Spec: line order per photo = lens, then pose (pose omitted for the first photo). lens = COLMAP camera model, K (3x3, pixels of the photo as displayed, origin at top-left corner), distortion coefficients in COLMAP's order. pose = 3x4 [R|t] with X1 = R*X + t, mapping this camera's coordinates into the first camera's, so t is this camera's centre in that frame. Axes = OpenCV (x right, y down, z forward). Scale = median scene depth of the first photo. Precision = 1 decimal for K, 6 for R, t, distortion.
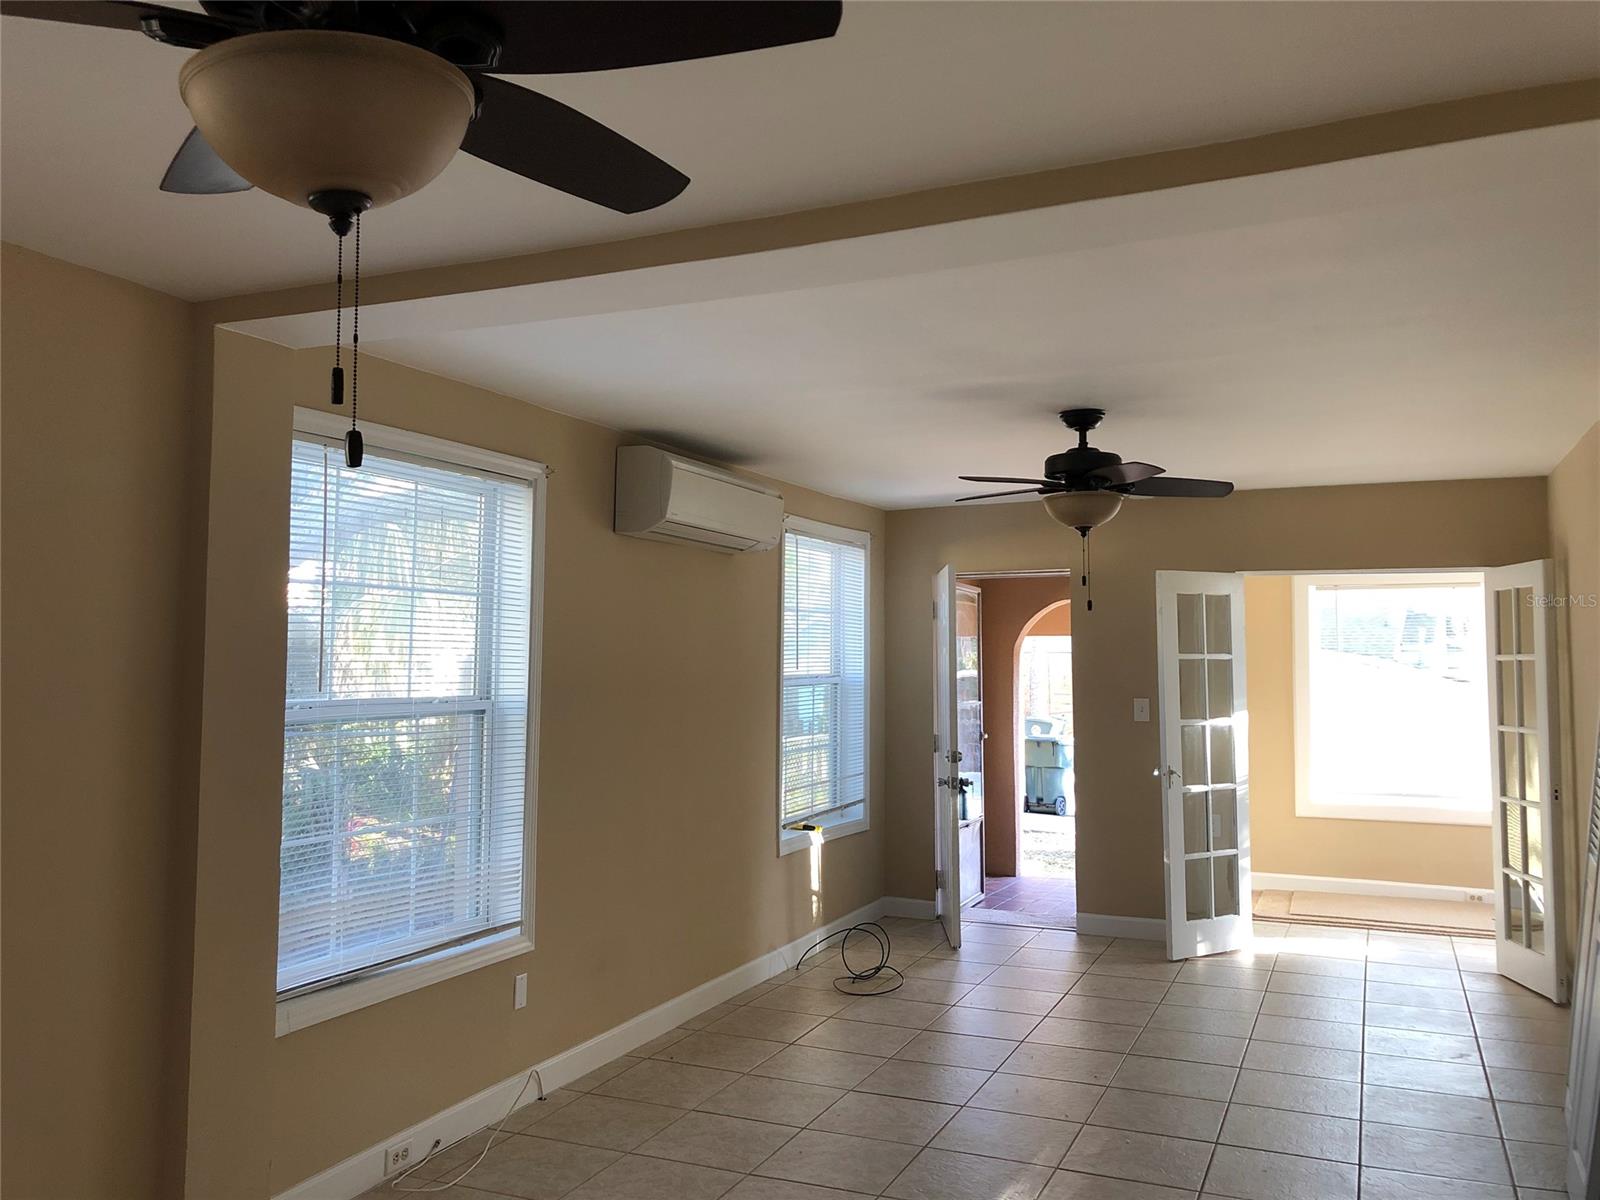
lens RADIAL K [[1315.2, 0, 793.0], [0, 1315.2, 584.5], [0, 0, 1]] dist [0.083047, -0.092412]
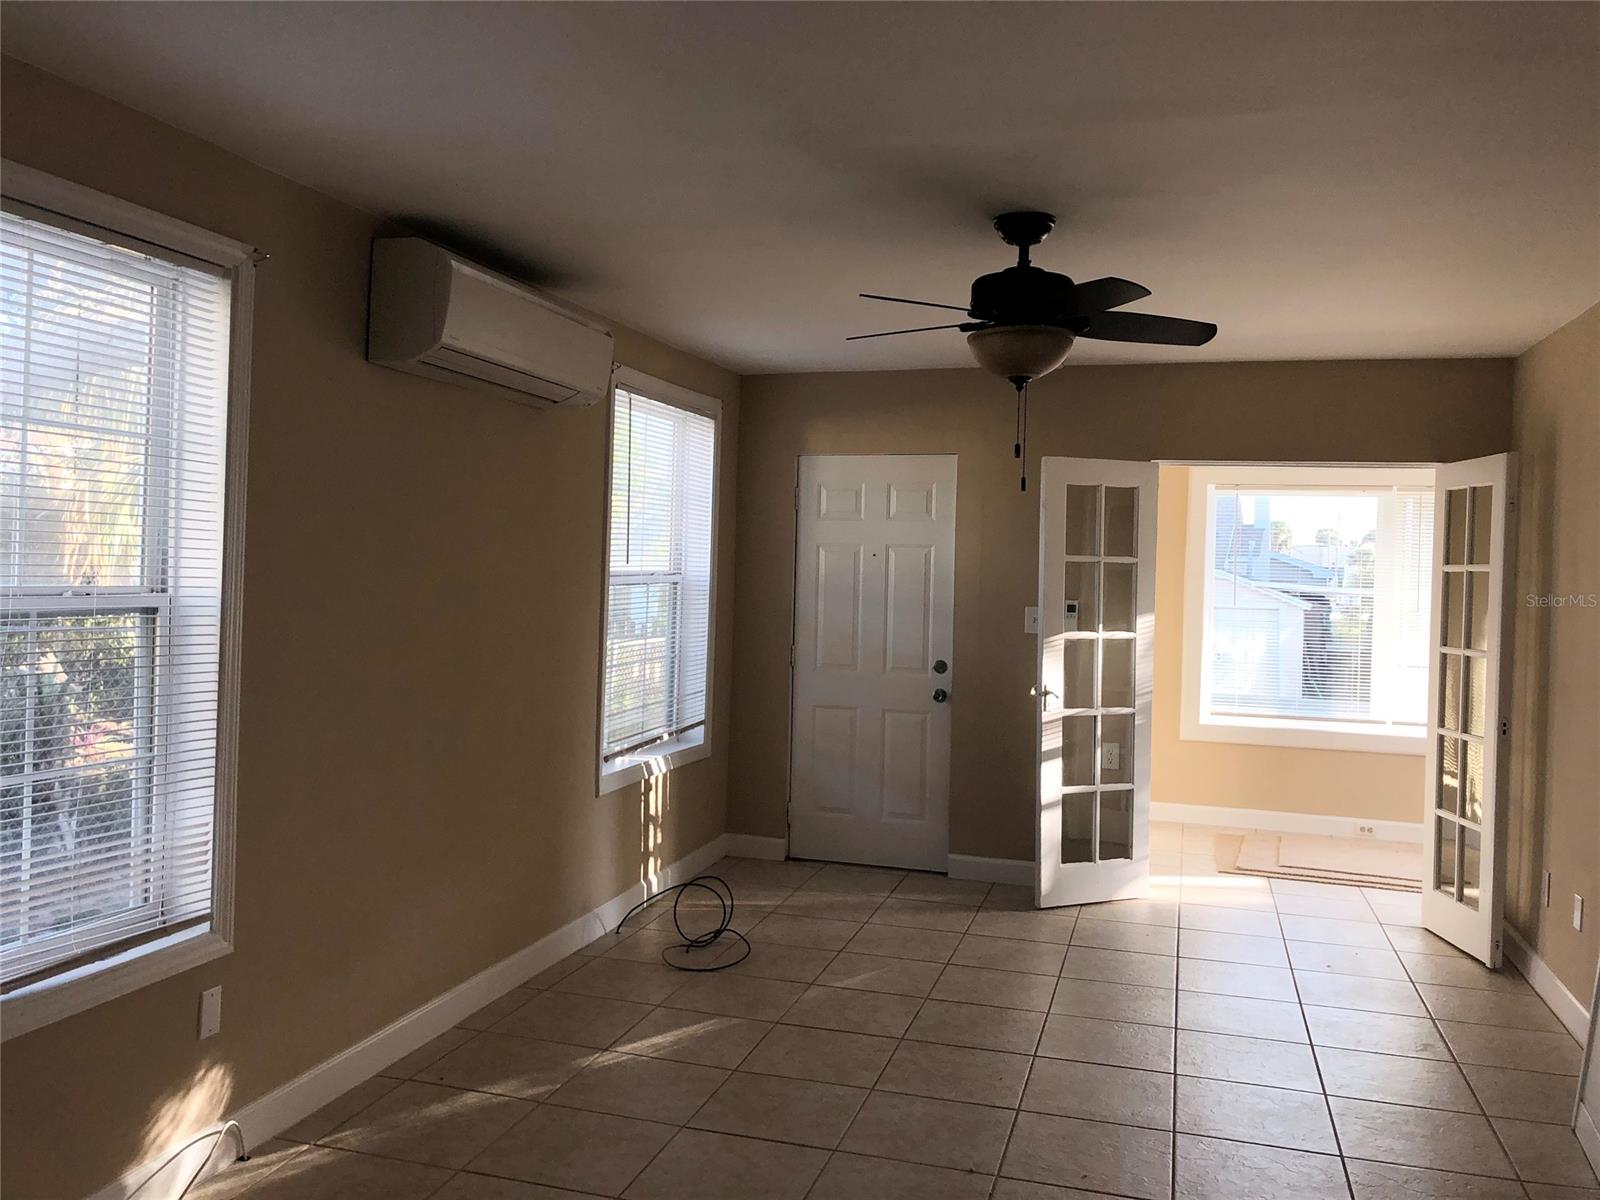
lens RADIAL K [[1315.2, 0, 773.8], [0, 1315.2, 599.5], [0, 0, 1]] dist [0.083047, -0.092412]
pose [[0.993620, 0.022055, 0.110605, 0.003859], [-0.031682, 0.995787, 0.086048, 0.016275], [-0.108241, -0.089003, 0.990132, 0.214266]]
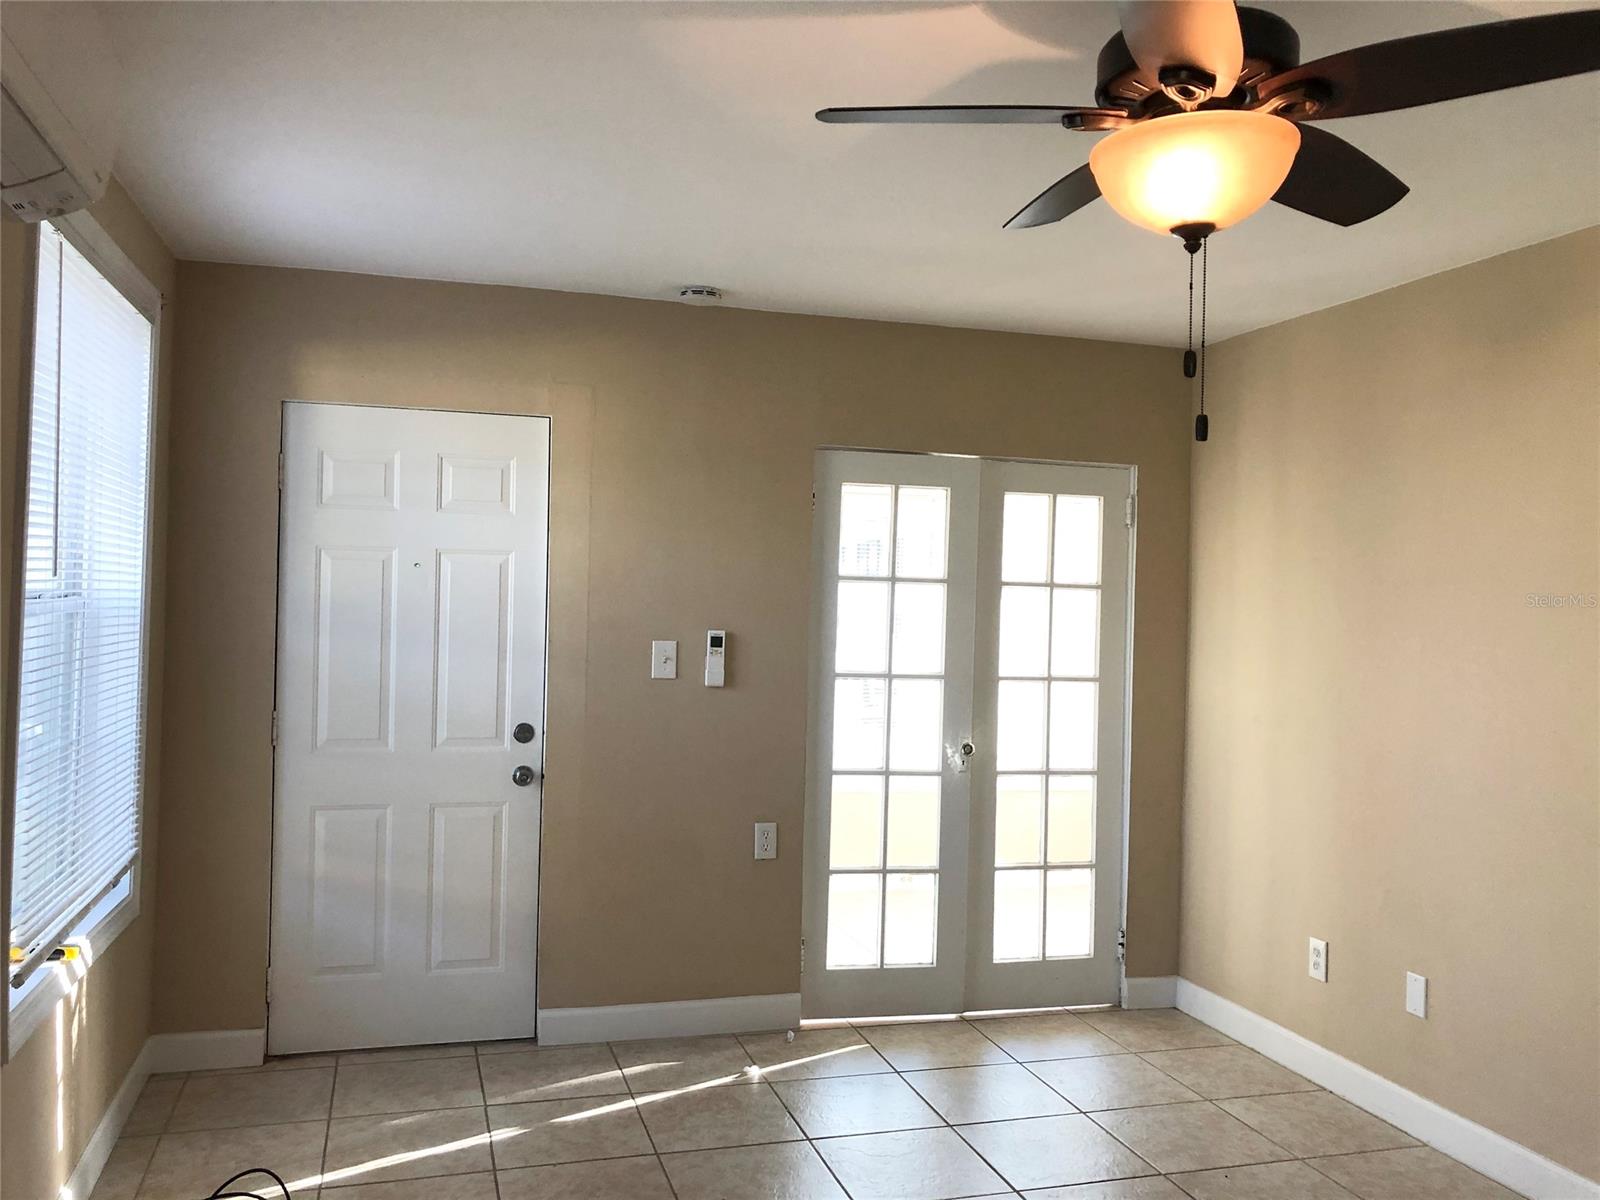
lens RADIAL K [[1315.2, 0, 765.5], [0, 1315.2, 622.1], [0, 0, 1]] dist [0.083047, -0.092412]
pose [[0.765639, 0.003967, 0.643259, -0.097737], [-0.059454, 0.996137, 0.064622, 0.042632], [-0.640518, -0.087721, 0.762917, 0.603518]]
